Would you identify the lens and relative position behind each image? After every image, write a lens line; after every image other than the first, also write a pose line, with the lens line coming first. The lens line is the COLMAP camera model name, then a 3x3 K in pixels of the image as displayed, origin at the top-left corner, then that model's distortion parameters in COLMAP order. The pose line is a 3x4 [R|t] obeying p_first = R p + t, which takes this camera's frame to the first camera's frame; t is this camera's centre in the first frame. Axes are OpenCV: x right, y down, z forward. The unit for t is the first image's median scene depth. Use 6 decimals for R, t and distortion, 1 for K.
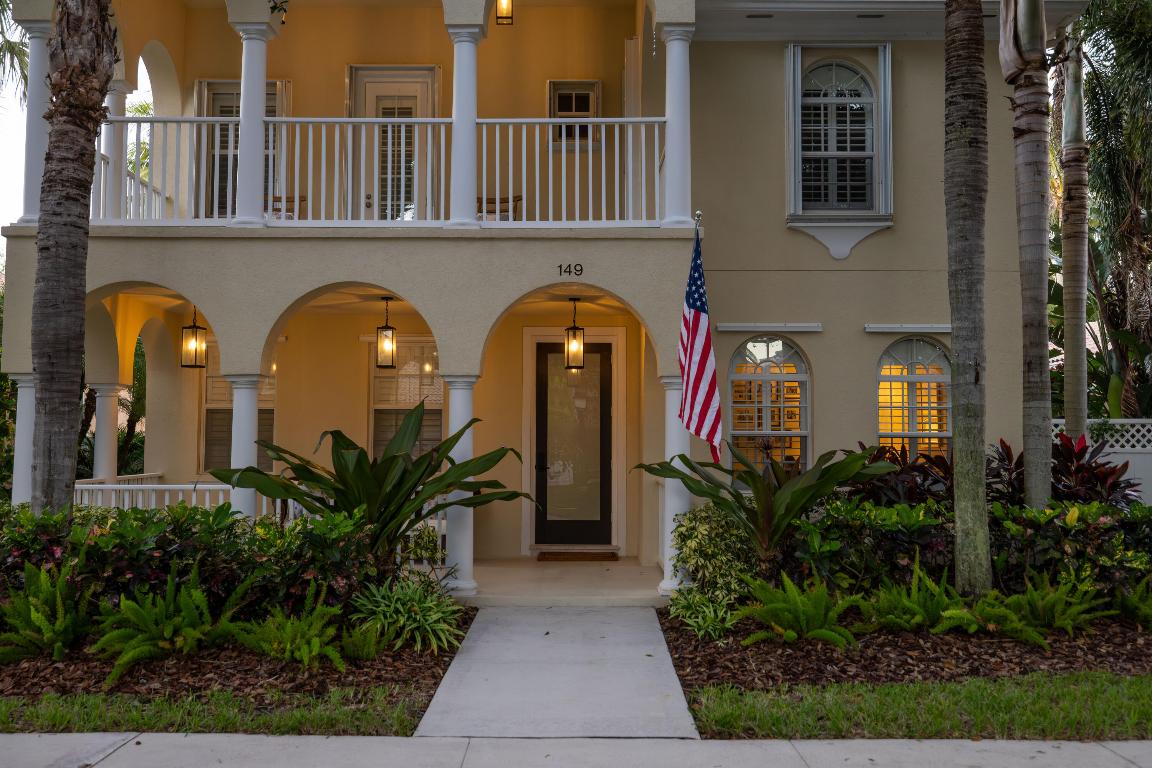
lens RADIAL K [[1110.7, 0, 569.4], [0, 1110.7, 377.5], [0, 0, 1]] dist [0.004633, -0.003199]
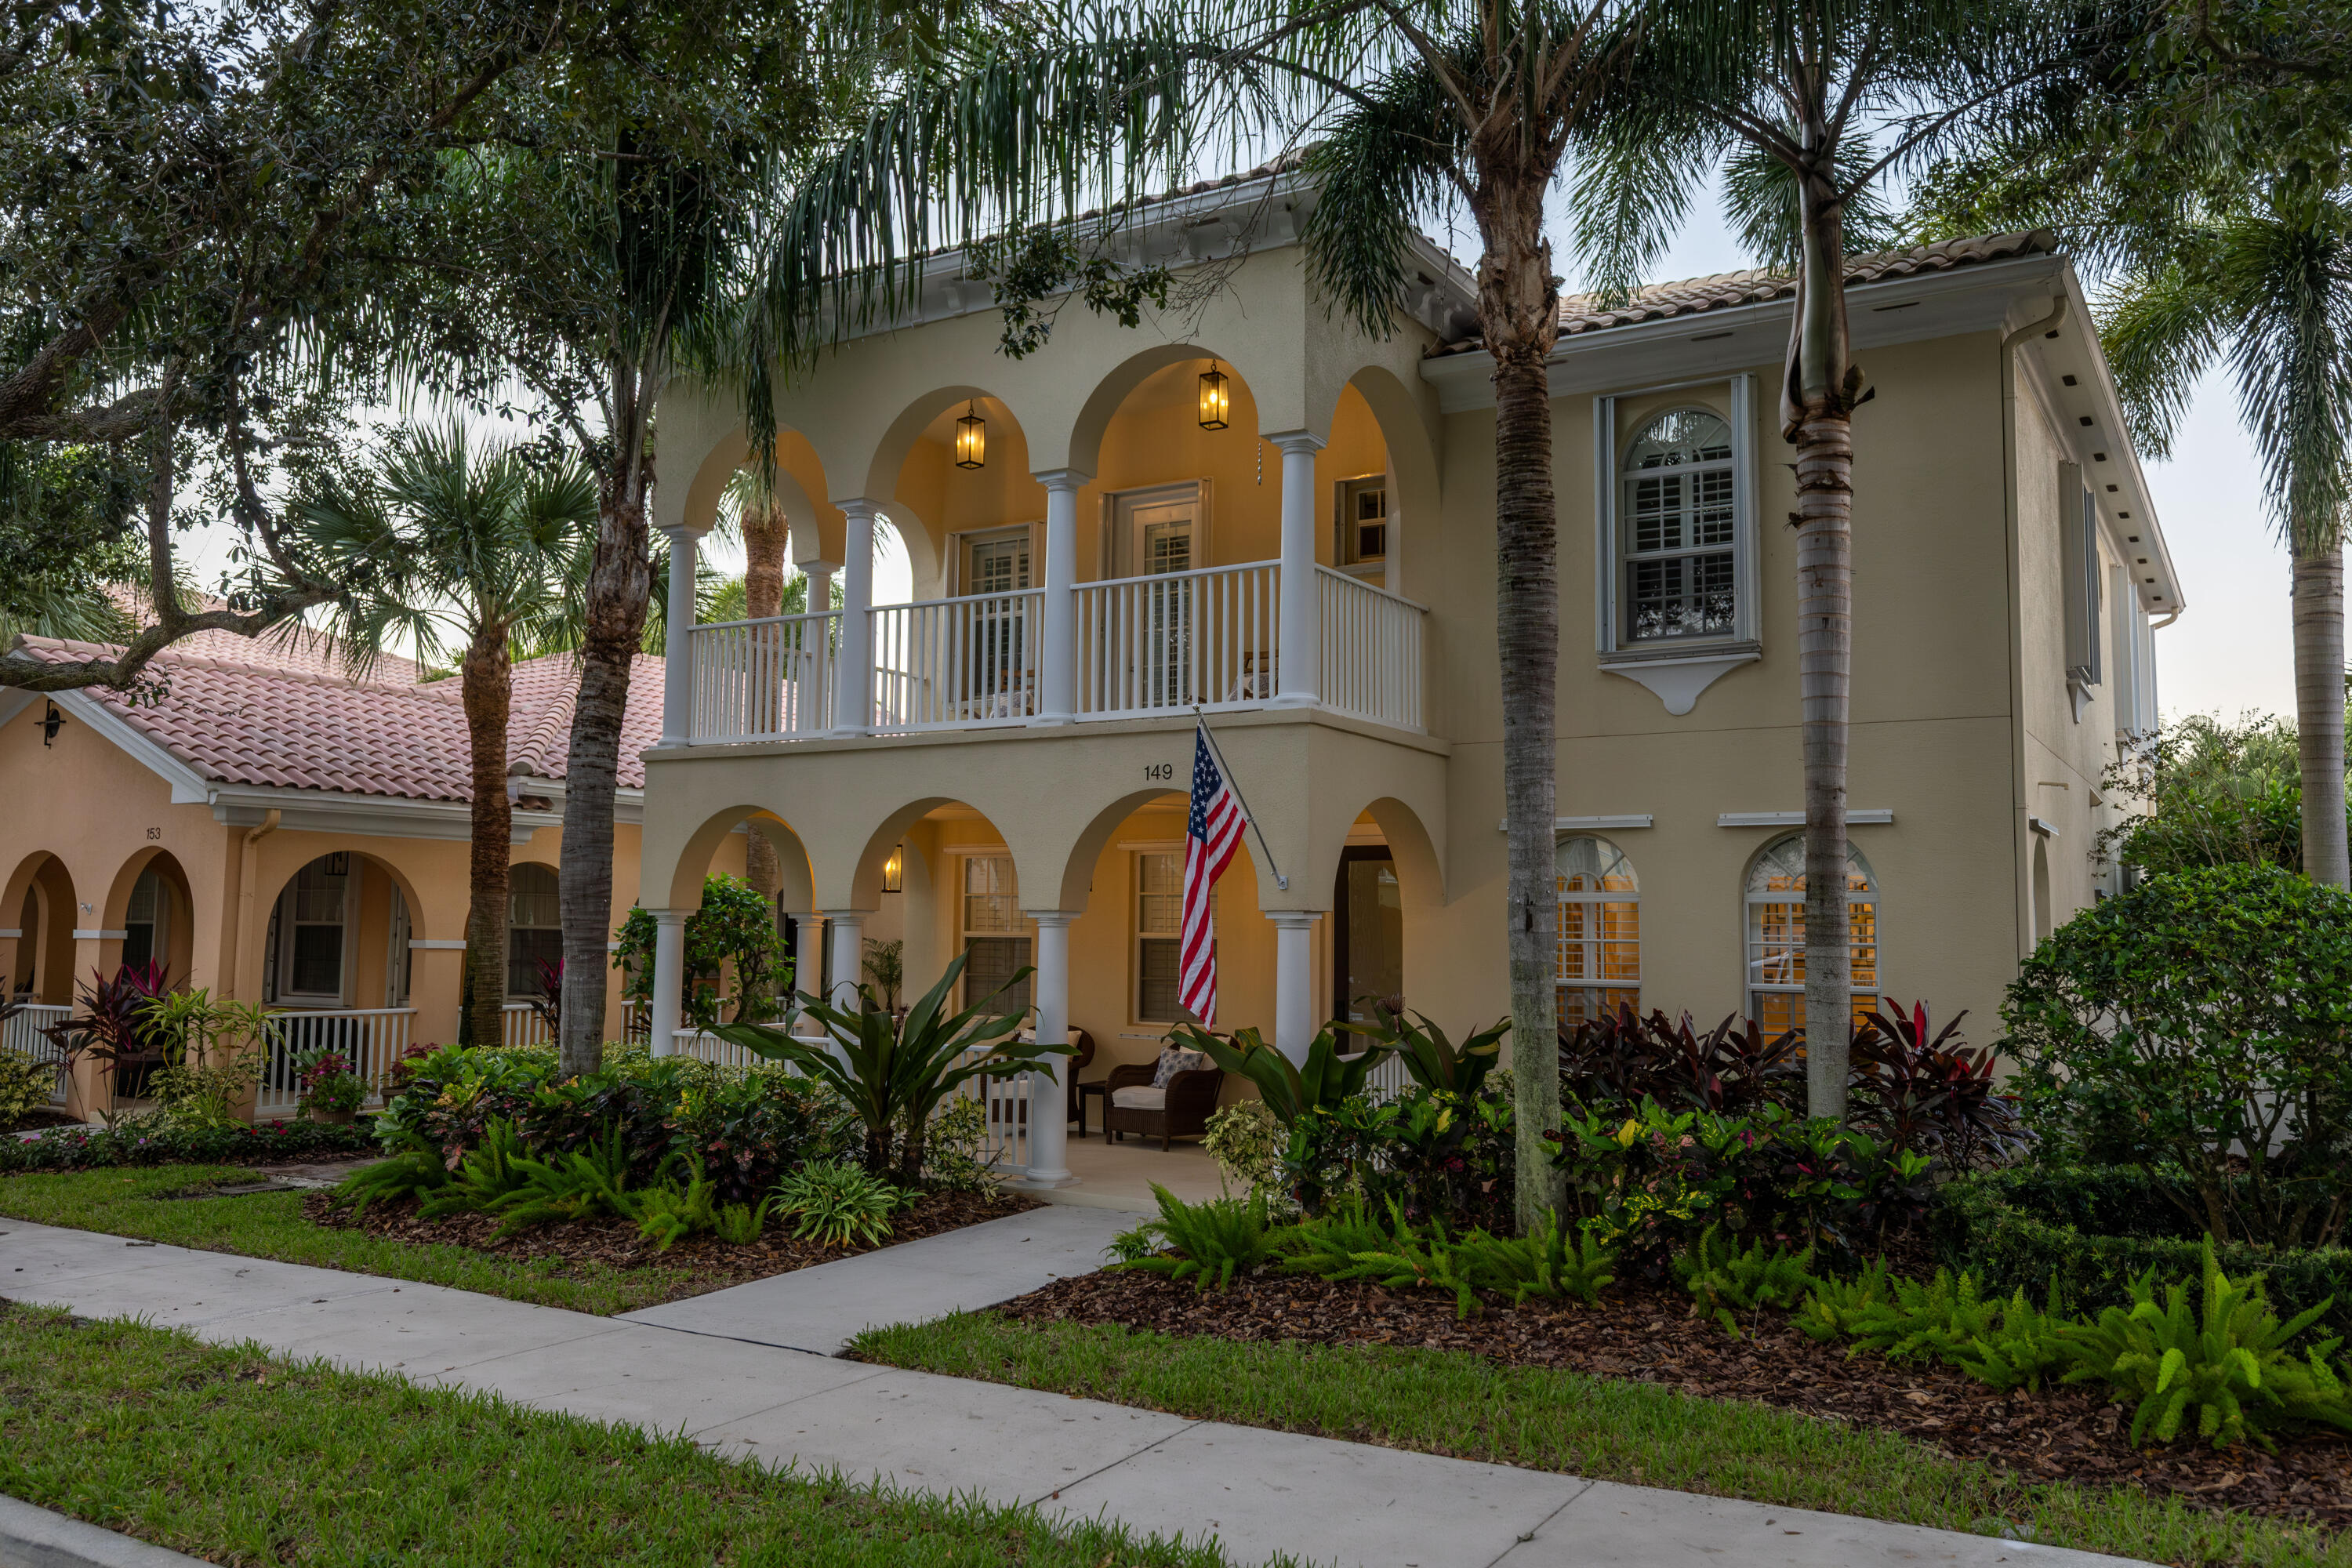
lens RADIAL K [[1819.7, 0, 1164.2], [0, 1819.7, 776.7], [0, 0, 1]] dist [-0.001963, 0.001967]
pose [[0.851783, -0.040676, -0.522314, 0.542330], [0.023188, 0.998931, -0.039979, -0.035582], [0.523382, 0.021942, 0.851816, -0.057387]]
